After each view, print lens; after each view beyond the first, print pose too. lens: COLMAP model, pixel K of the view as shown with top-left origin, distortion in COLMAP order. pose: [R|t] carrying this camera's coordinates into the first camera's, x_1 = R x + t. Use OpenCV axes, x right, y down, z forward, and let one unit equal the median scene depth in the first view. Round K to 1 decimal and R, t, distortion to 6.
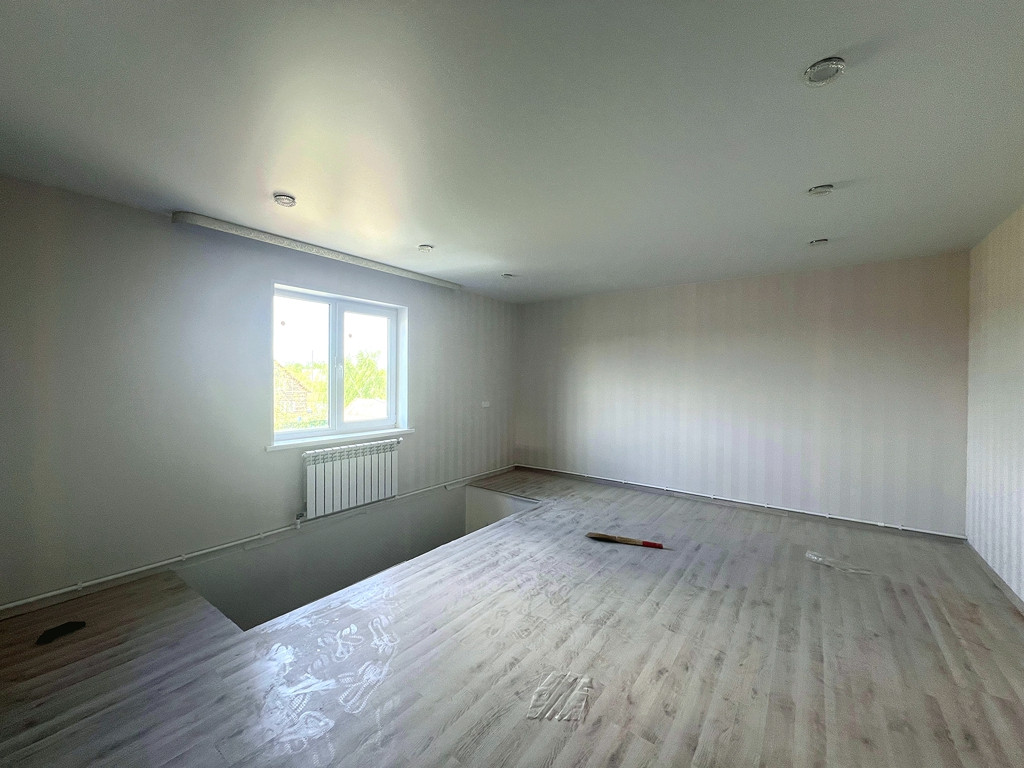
lens RADIAL K [[410.5, 0, 510.8], [0, 410.5, 381.7], [0, 0, 1]] dist [0.000035, 0.000153]
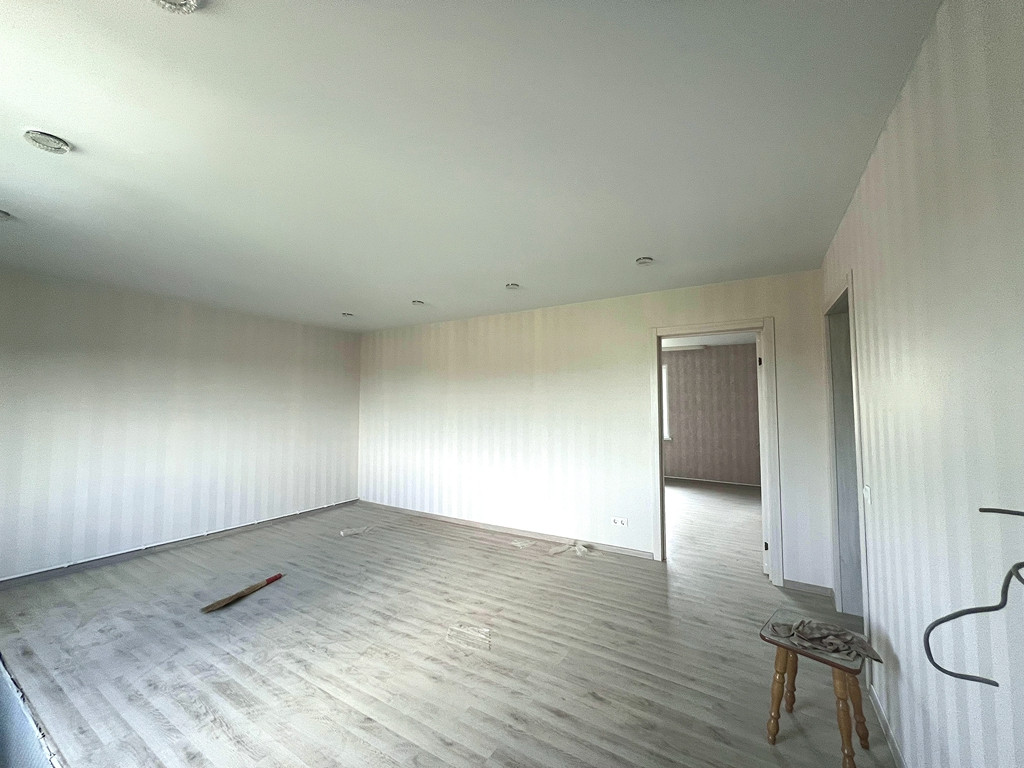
lens RADIAL K [[410.5, 0, 510.8], [0, 410.5, 381.7], [0, 0, 1]] dist [0.000035, 0.000153]
pose [[-0.085600, 0.047741, 0.995185, -0.866101], [0.009257, 0.998846, -0.047121, -0.028559], [-0.996287, 0.005179, -0.085943, 0.631394]]
